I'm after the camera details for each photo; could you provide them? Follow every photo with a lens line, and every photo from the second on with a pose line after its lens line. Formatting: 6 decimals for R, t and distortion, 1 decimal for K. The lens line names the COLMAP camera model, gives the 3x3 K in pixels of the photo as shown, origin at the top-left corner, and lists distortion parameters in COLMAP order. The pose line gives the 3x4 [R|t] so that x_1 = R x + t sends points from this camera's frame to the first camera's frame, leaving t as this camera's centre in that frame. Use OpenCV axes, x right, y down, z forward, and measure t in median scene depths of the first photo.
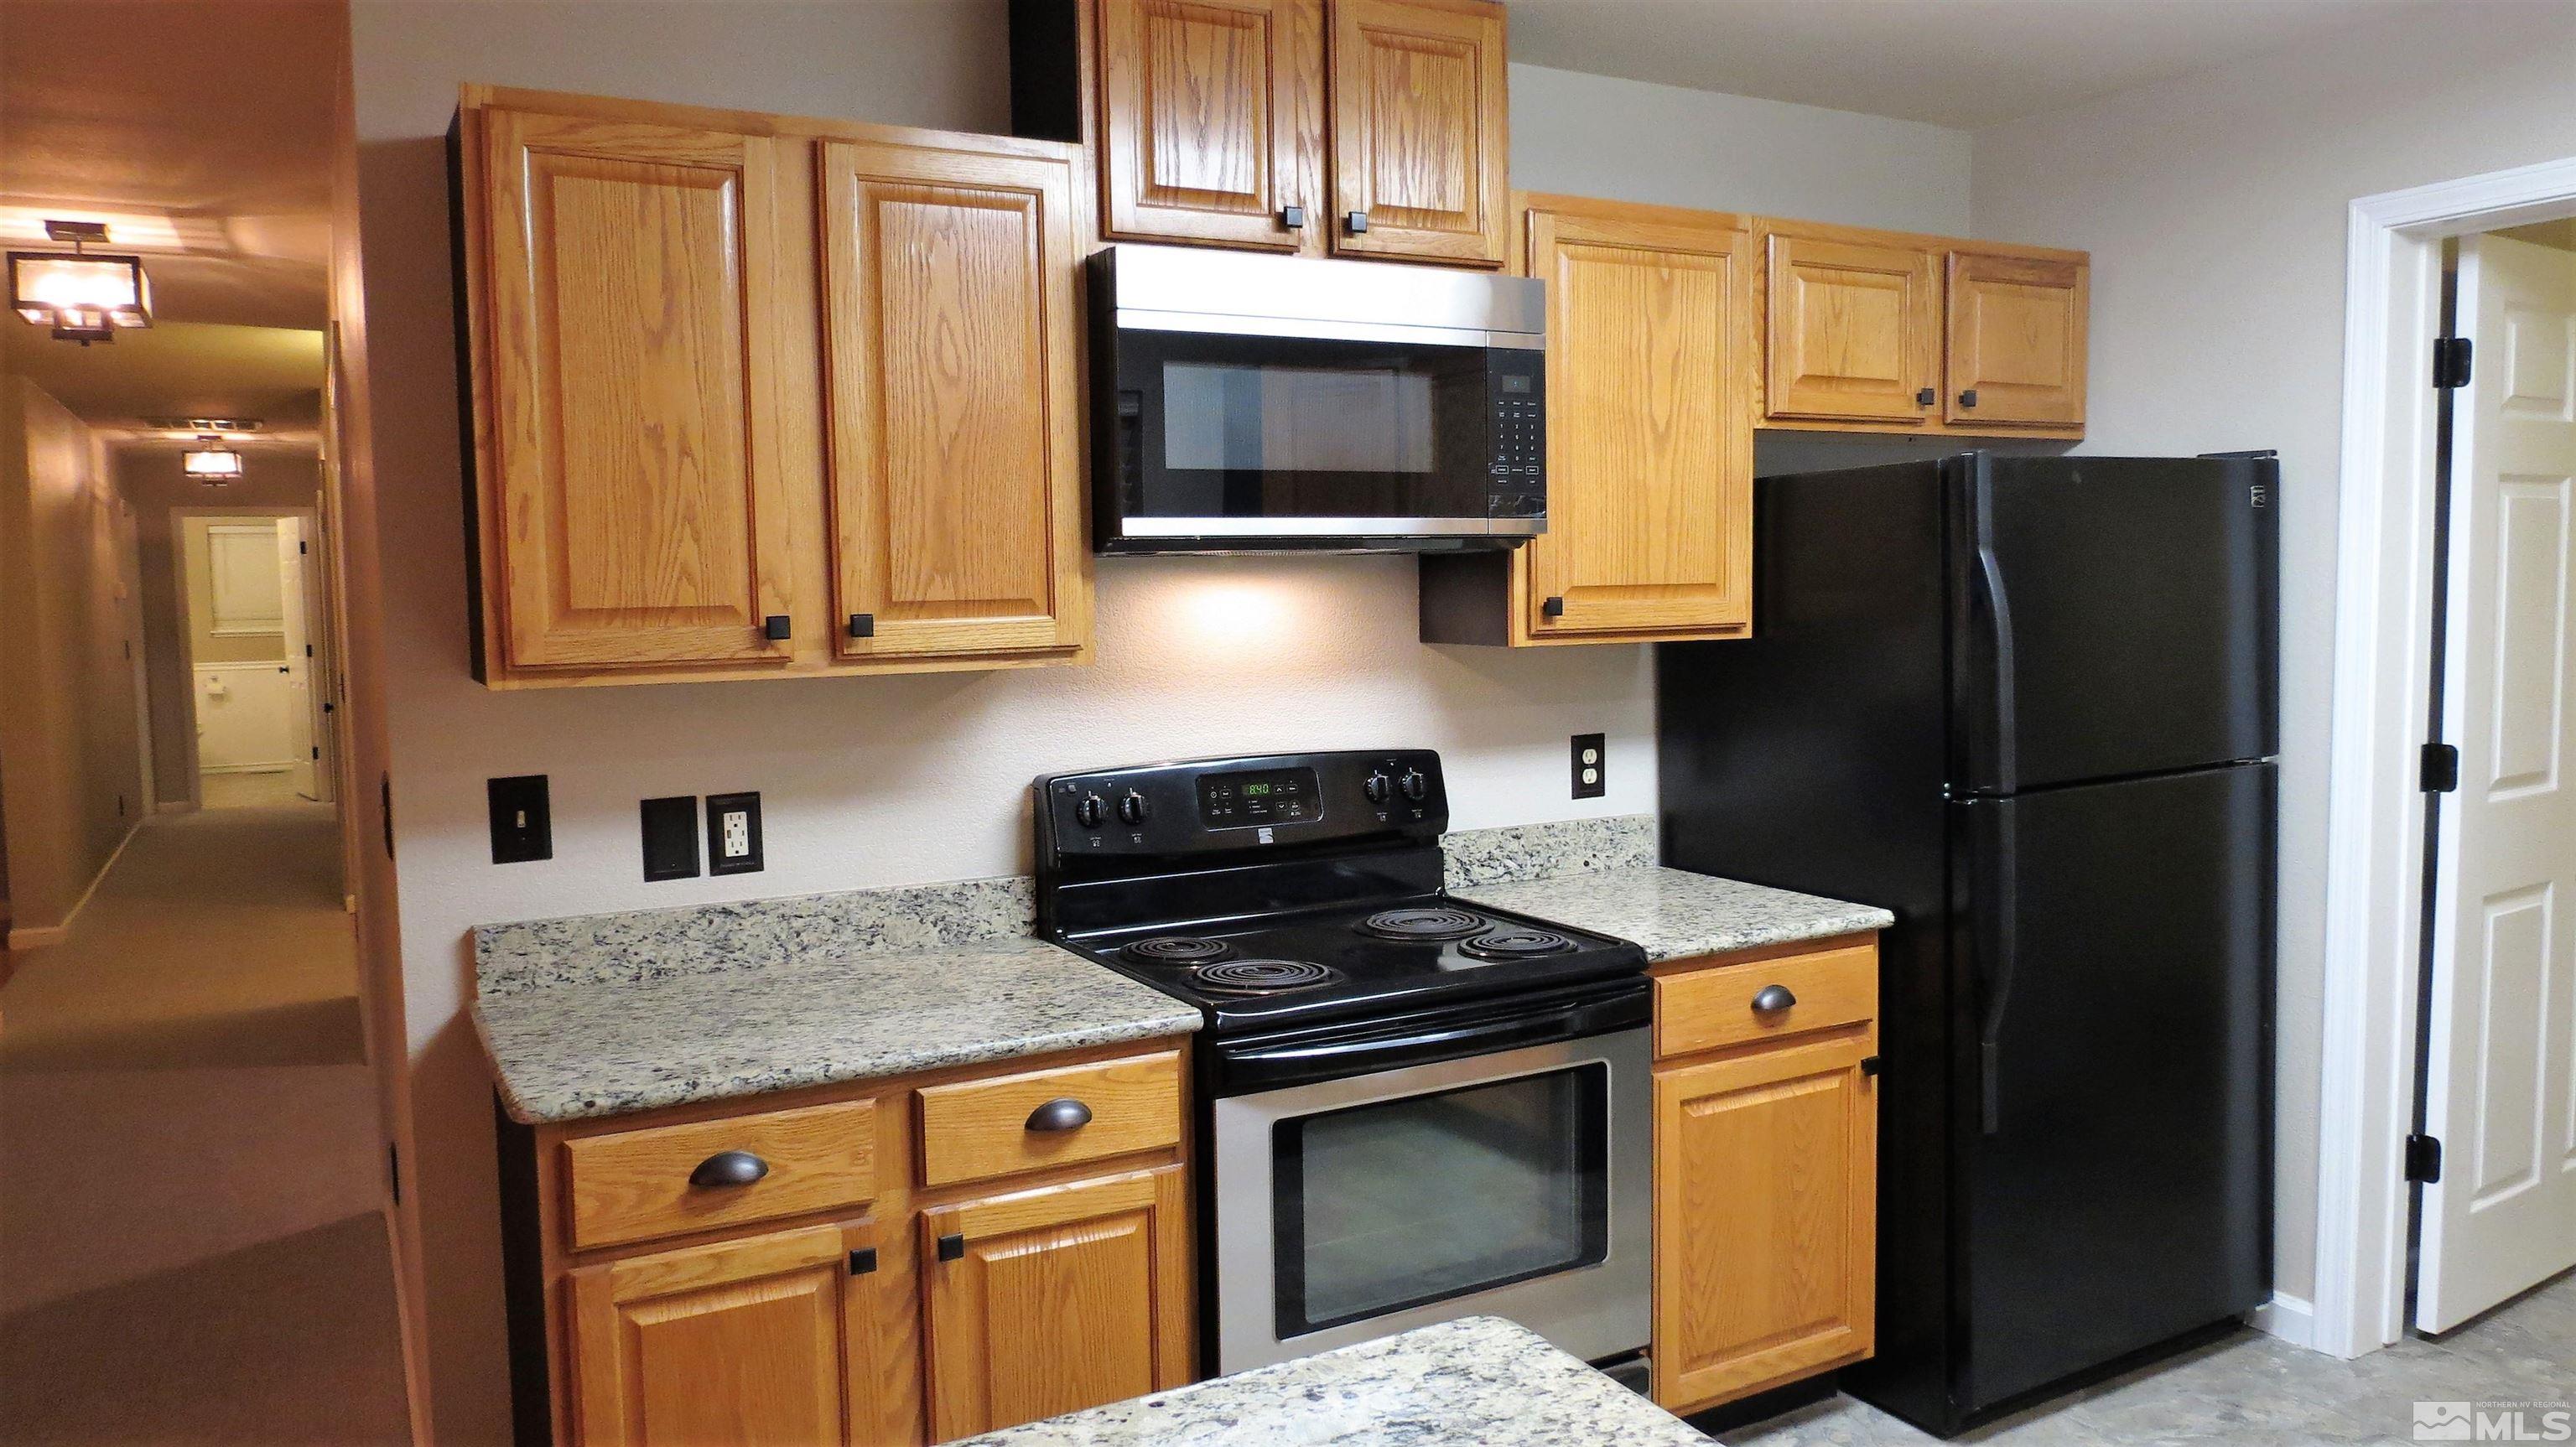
lens RADIAL K [[1833.8, 0, 1281.1], [0, 1833.8, 715.6], [0, 0, 1]] dist [-0.028294, -0.000311]
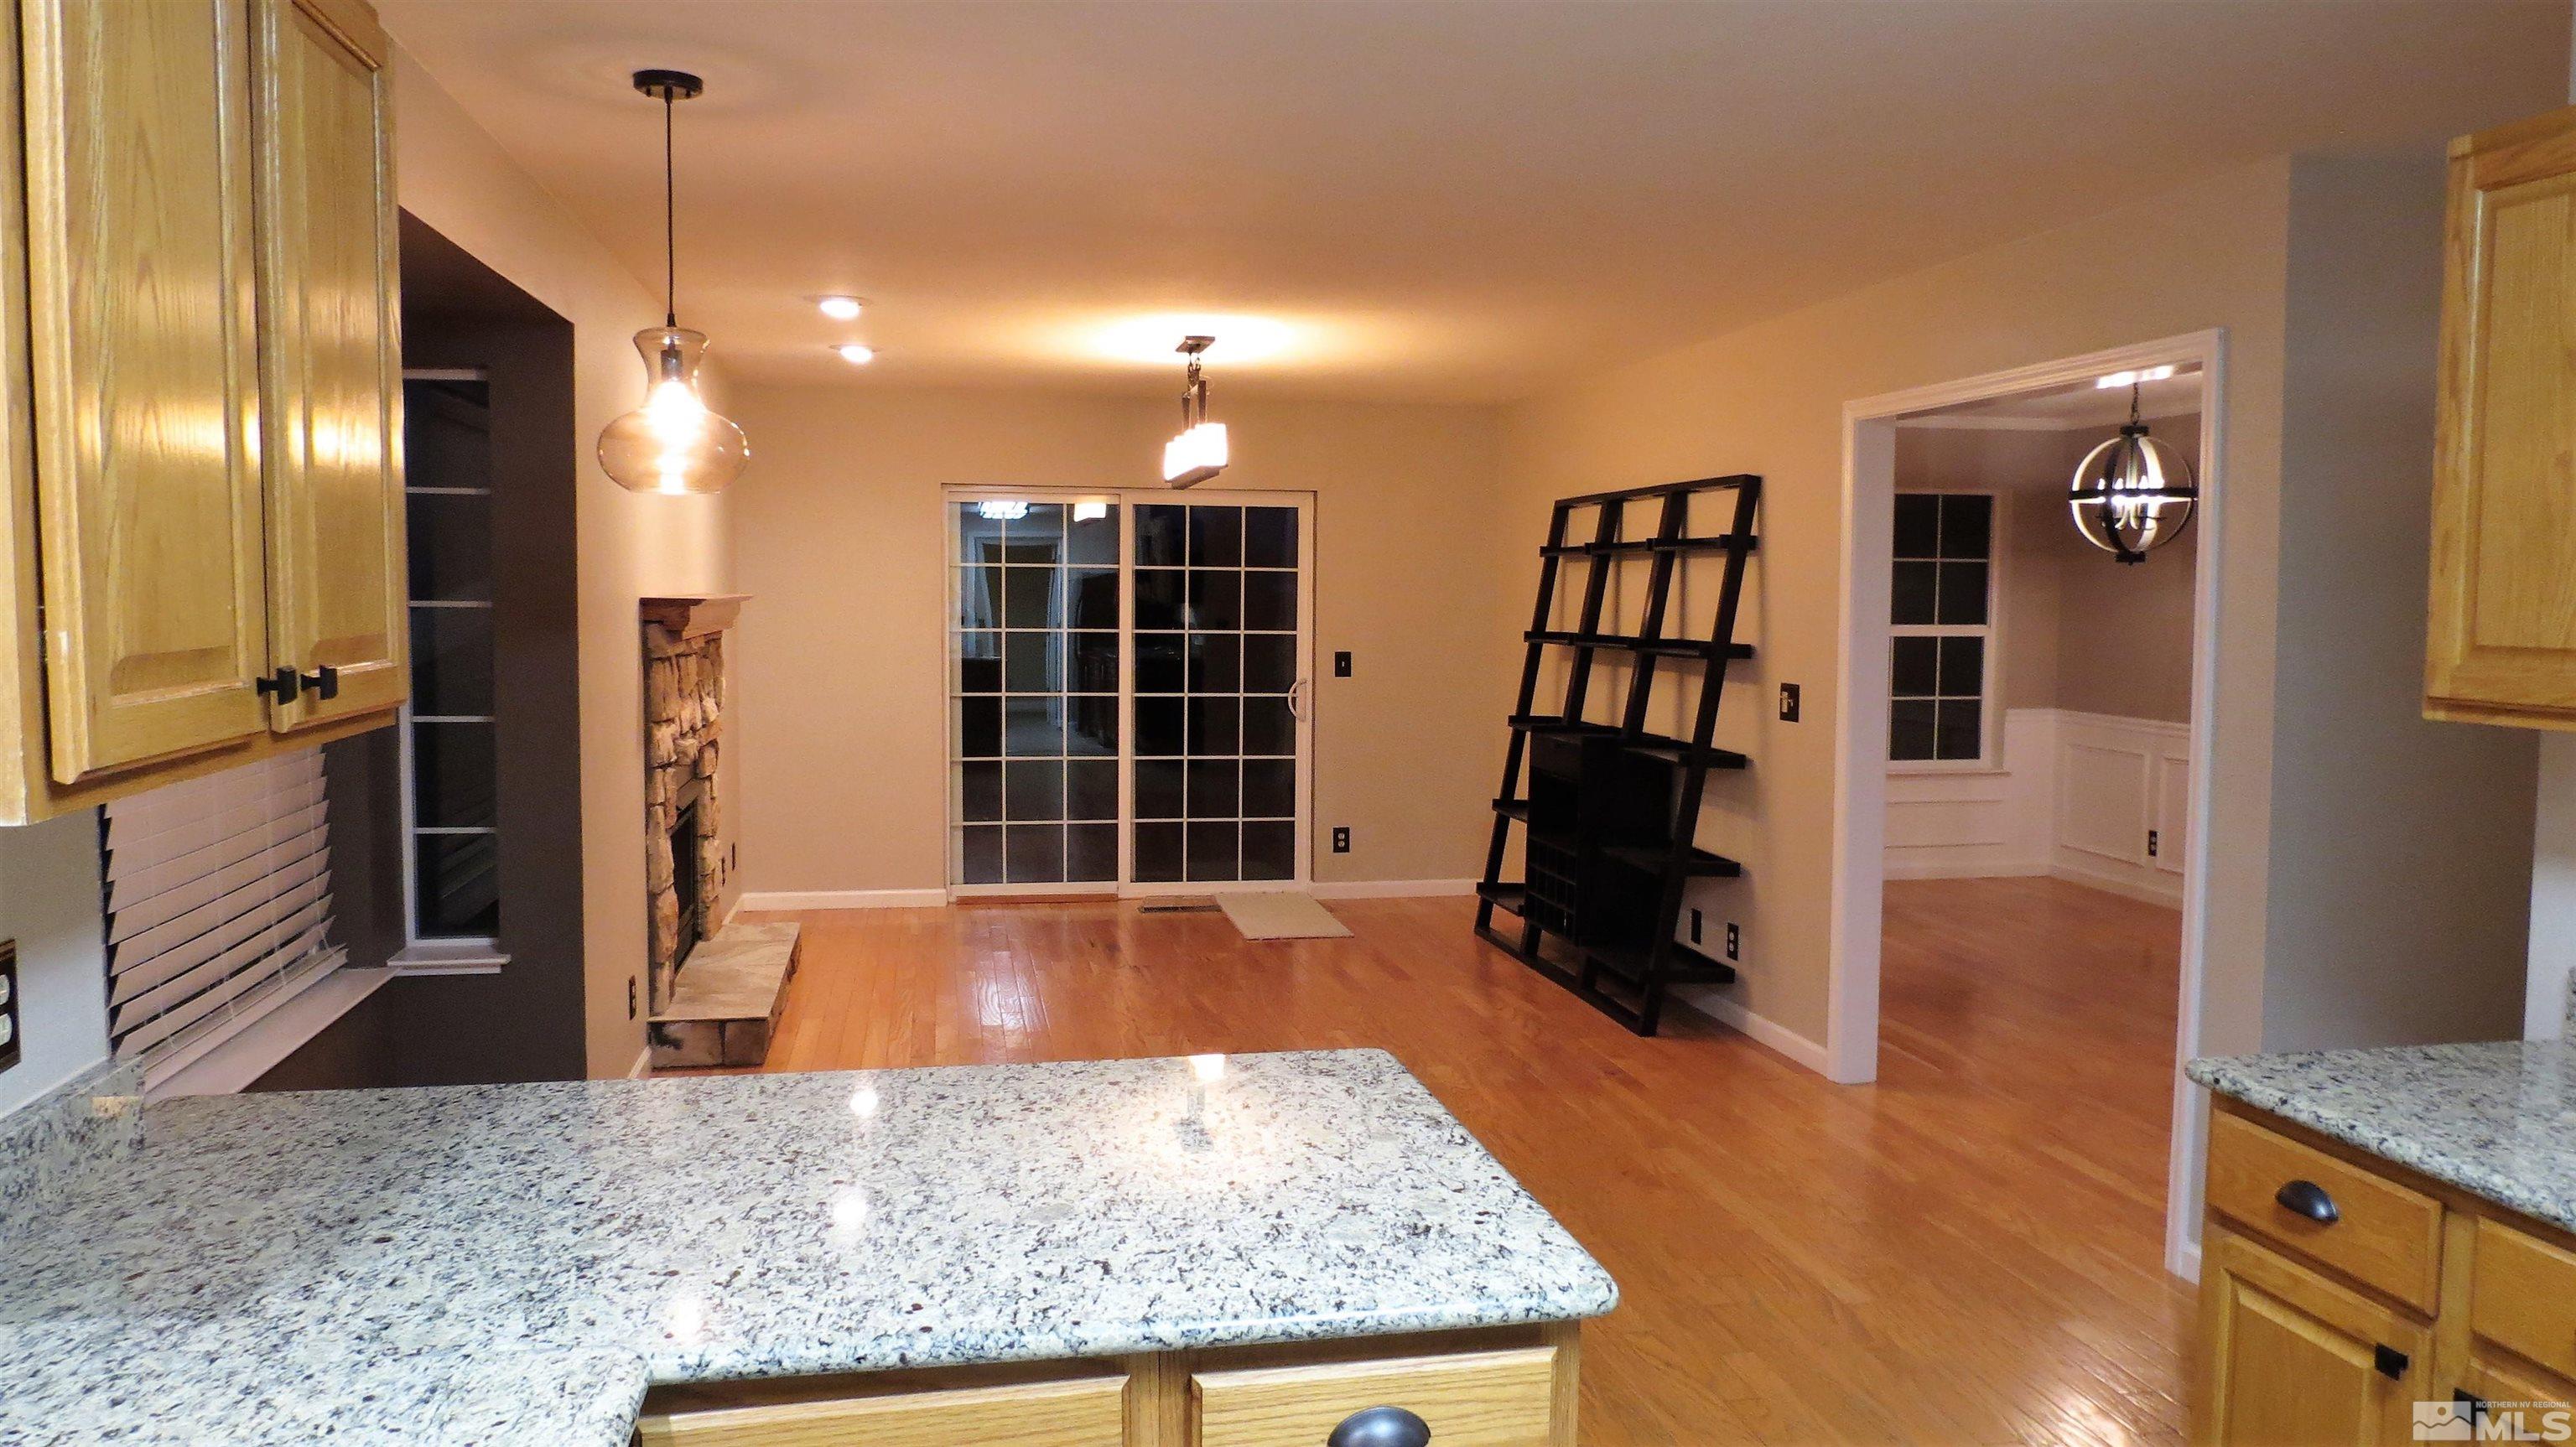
lens RADIAL K [[1833.8, 0, 1282.4], [0, 1833.8, 725.3], [0, 0, 1]] dist [-0.028294, -0.000311]
pose [[-0.296968, 0.087958, -0.950828, 0.790320], [-0.076299, 0.990379, 0.115447, -0.084053], [0.951834, 0.106831, -0.287400, 0.708800]]
